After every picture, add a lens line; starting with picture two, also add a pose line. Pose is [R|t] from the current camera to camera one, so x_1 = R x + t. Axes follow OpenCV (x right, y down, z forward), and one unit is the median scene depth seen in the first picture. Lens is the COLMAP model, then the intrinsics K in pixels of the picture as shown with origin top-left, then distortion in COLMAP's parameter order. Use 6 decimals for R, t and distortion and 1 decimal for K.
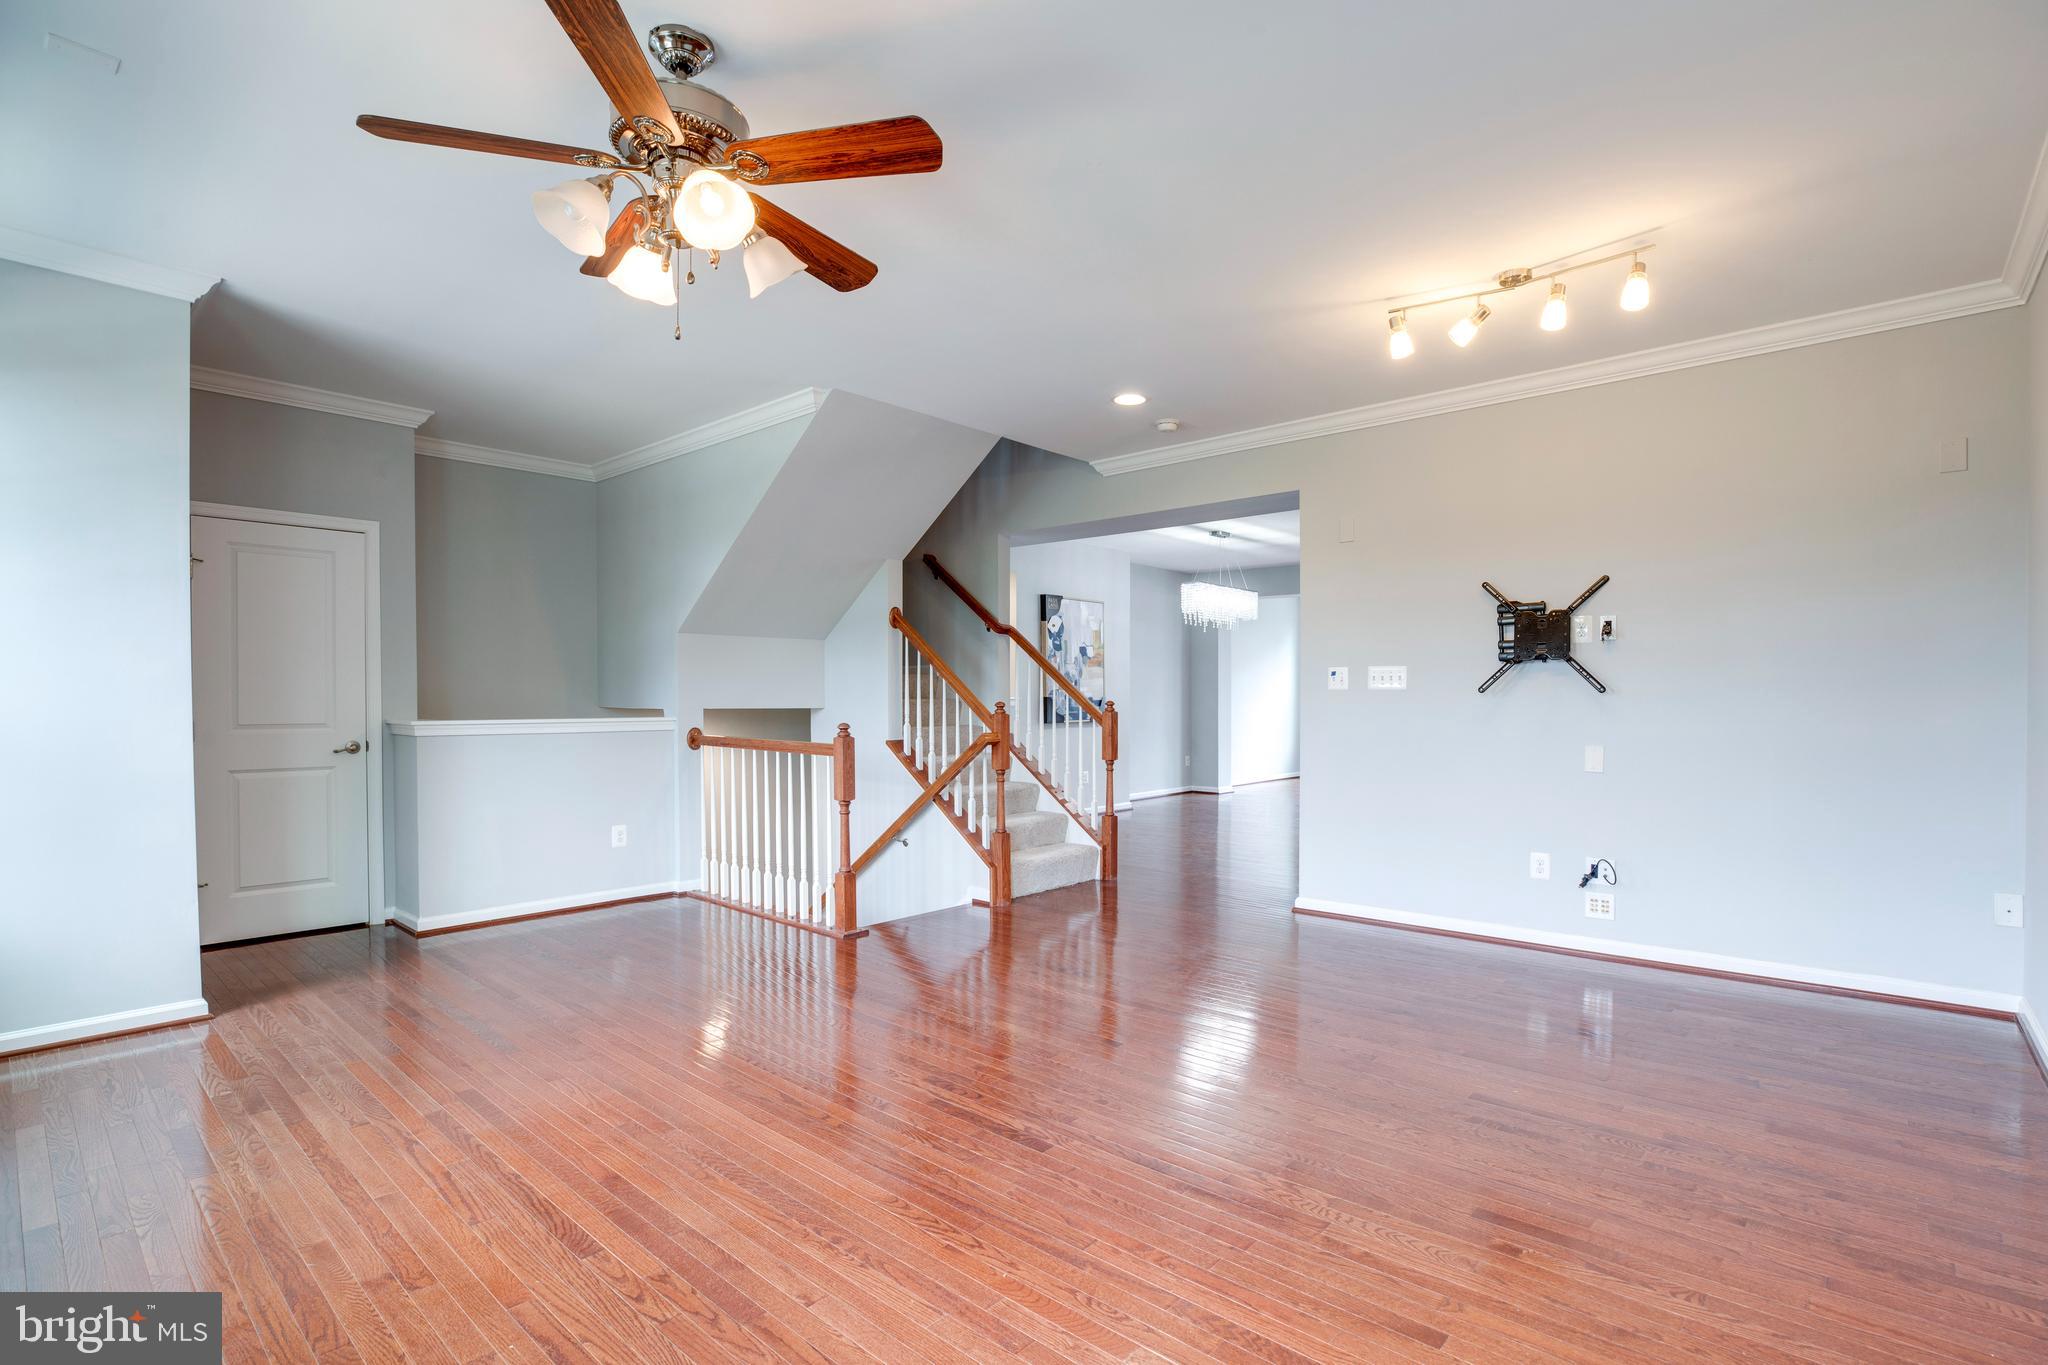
lens RADIAL K [[945.1, 0, 1024.0], [0, 945.1, 682.5], [0, 0, 1]] dist [-0.023492, 0.000671]
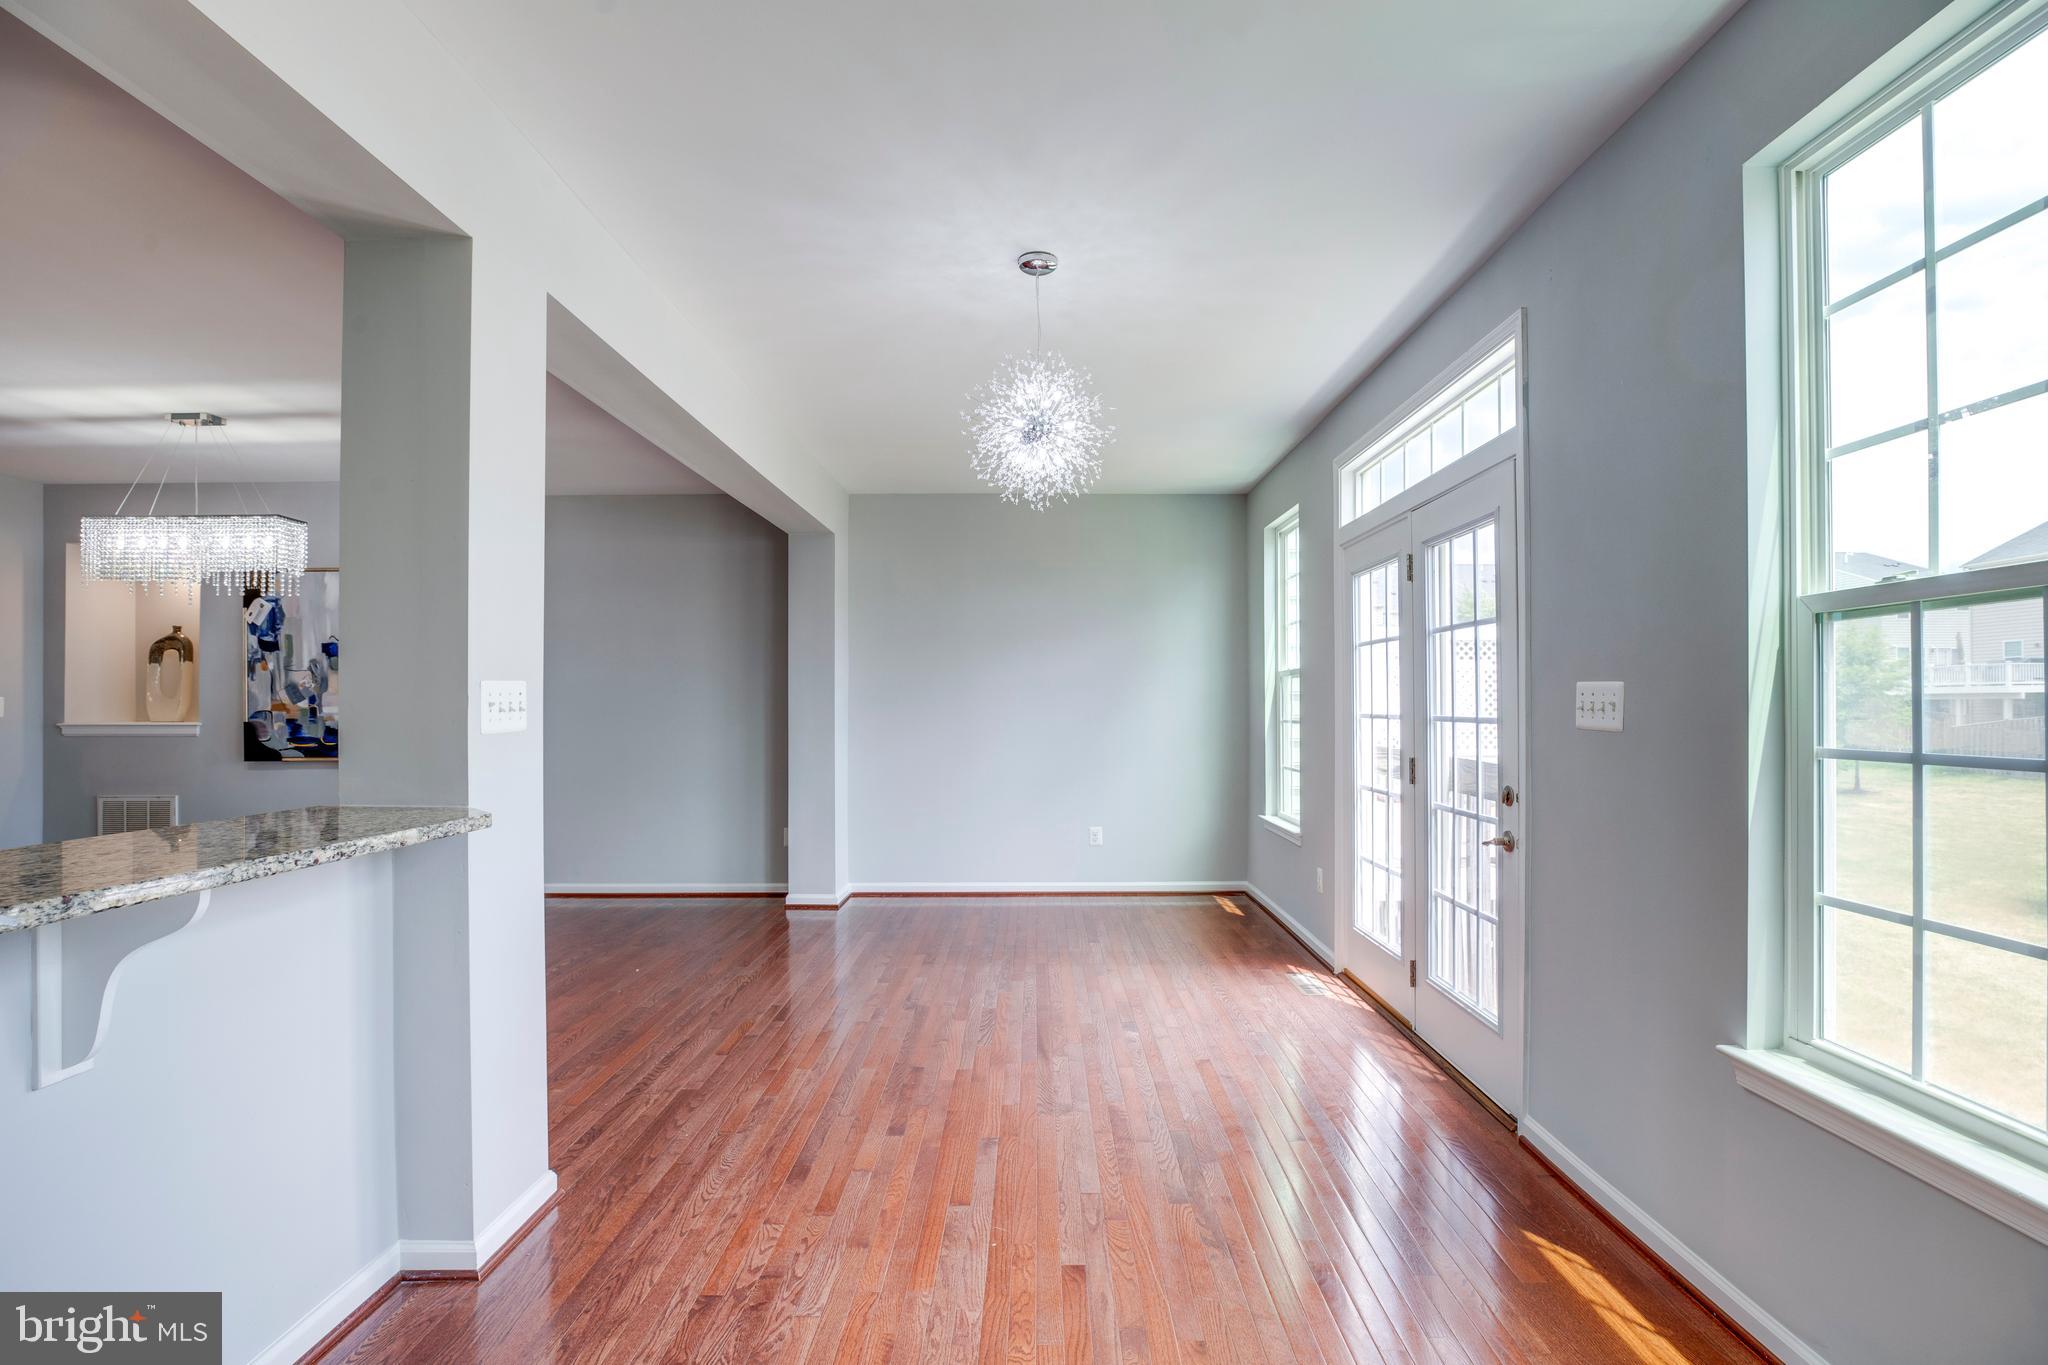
lens RADIAL K [[934.2, 0, 1034.0], [0, 934.2, 703.2], [0, 0, 1]] dist [-0.020471, 0.000017]
pose [[0.657582, 0.001124, -0.753383, 0.852385], [0.013424, 0.999823, 0.013209, 0.001355], [0.753264, -0.018799, 0.657450, 0.950992]]
